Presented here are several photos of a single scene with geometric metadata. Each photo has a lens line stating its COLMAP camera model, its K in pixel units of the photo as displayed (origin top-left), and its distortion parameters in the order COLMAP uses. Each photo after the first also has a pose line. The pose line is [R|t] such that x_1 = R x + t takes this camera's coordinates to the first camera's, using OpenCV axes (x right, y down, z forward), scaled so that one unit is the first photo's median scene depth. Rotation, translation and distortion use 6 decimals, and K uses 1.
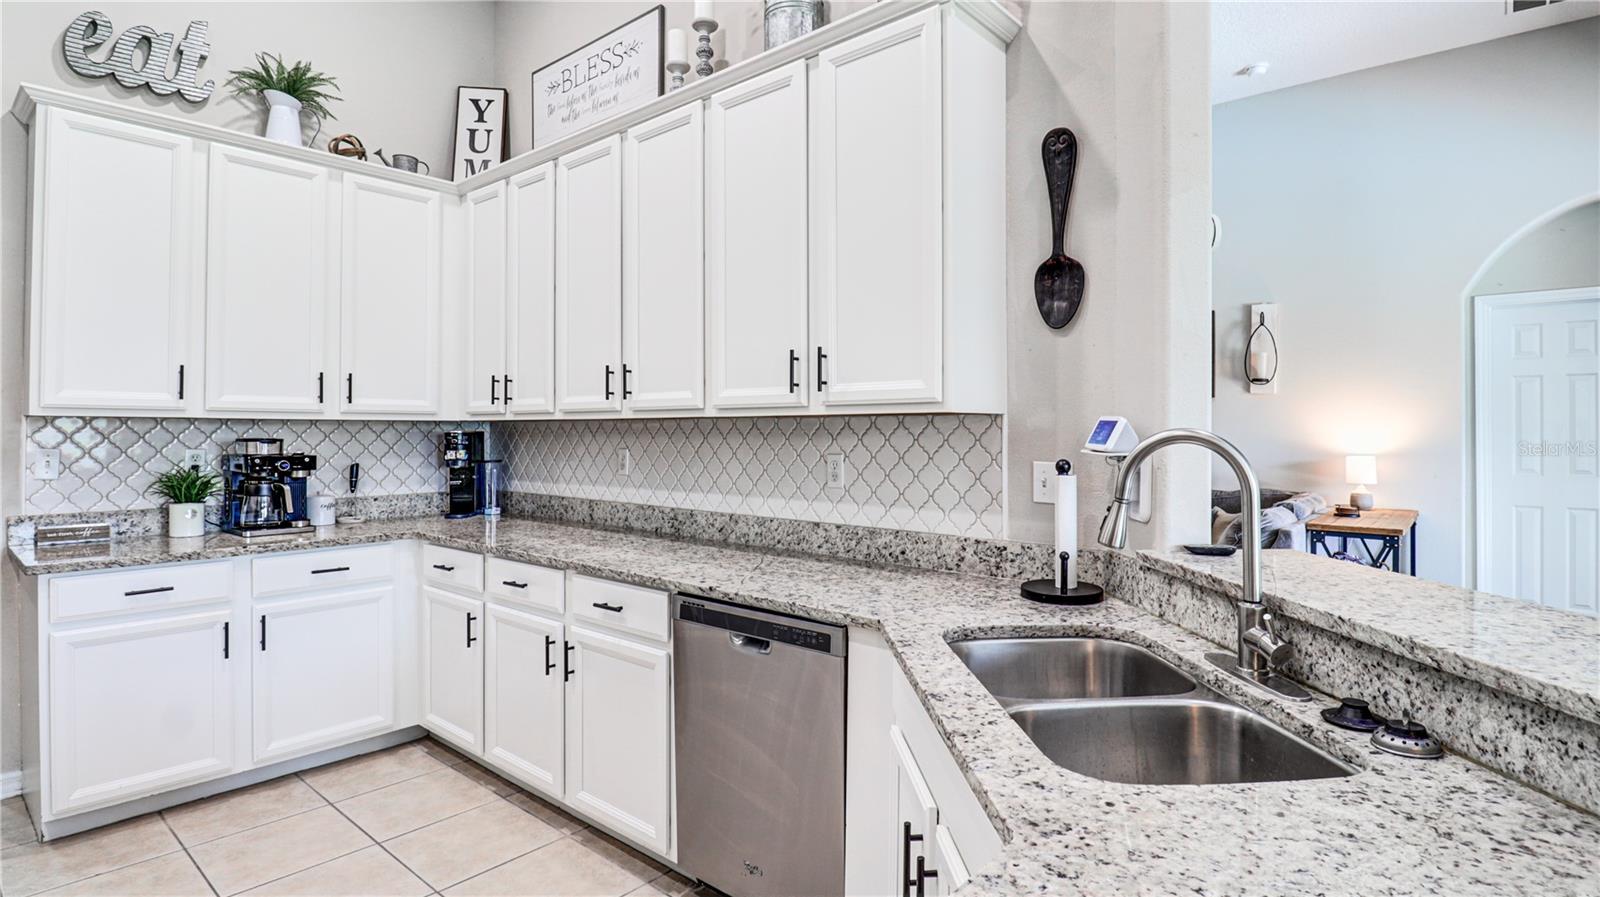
lens RADIAL K [[799.2, 0, 838.3], [0, 799.2, 439.0], [0, 0, 1]] dist [-0.020423, -0.000177]
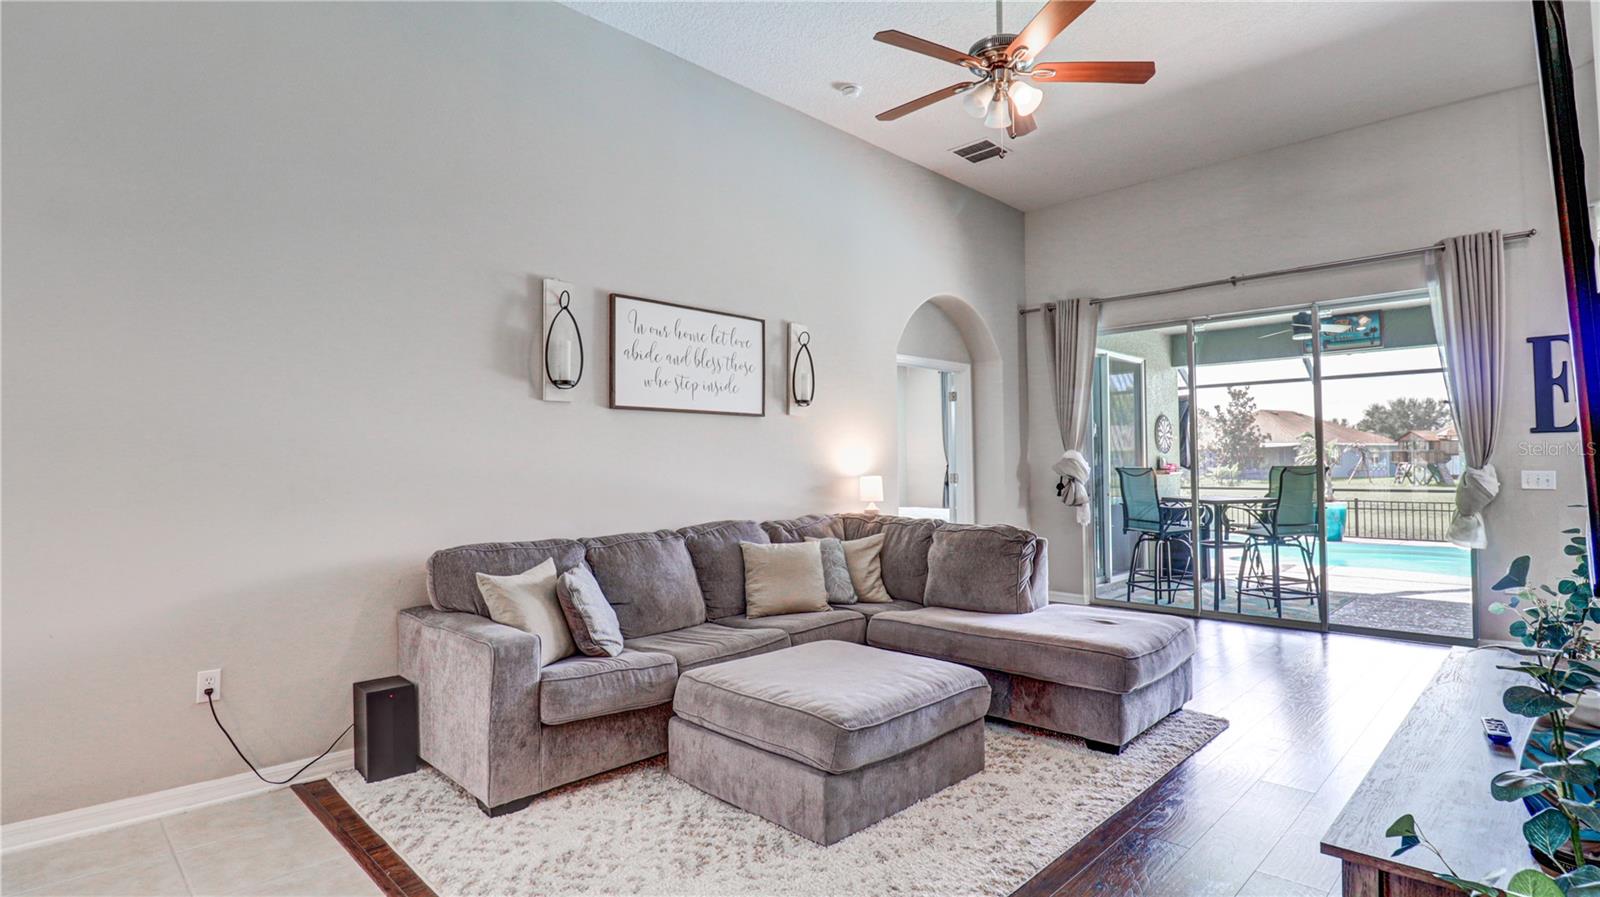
lens RADIAL K [[782.7, 0, 800.0], [0, 782.7, 448.5], [0, 0, 1]] dist [0.002533, -0.013723]
pose [[0.083622, 0.021714, 0.996261, -0.806961], [0.021778, 0.999484, -0.023613, 0.009614], [-0.996260, 0.023671, 0.083106, 1.725511]]
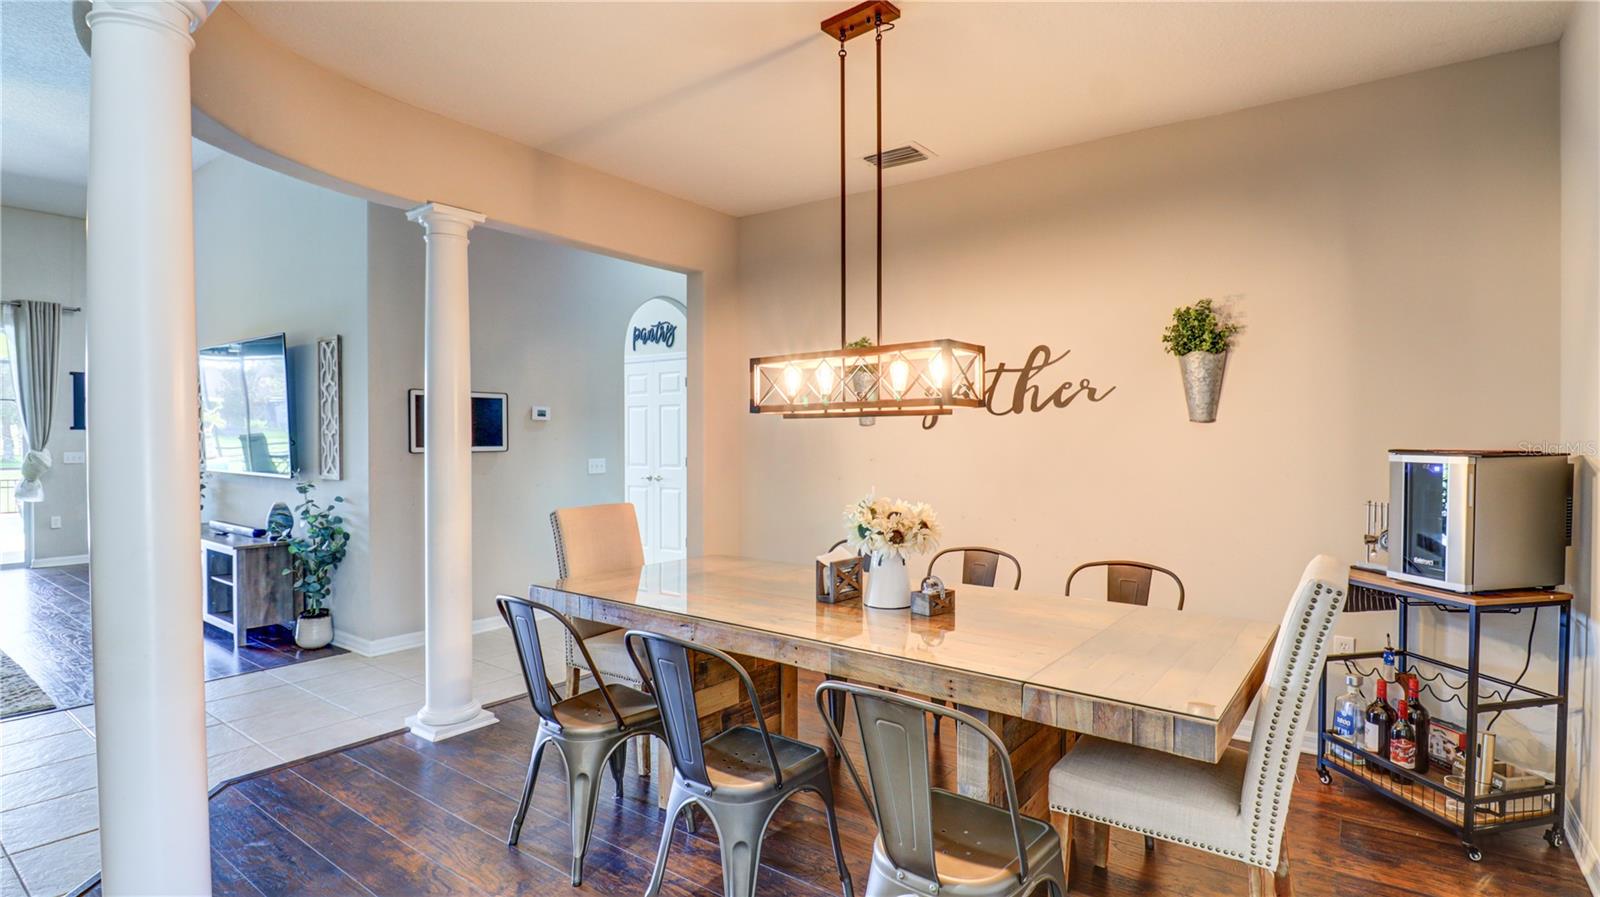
lens RADIAL K [[754.2, 0, 848.1], [0, 754.2, 444.7], [0, 0, 1]] dist [0.003614, -0.013420]
pose [[-0.994861, 0.000275, -0.101252, -1.517656], [-0.002094, 0.999727, 0.023288, -0.043156], [0.101231, 0.023380, -0.994588, 3.256521]]
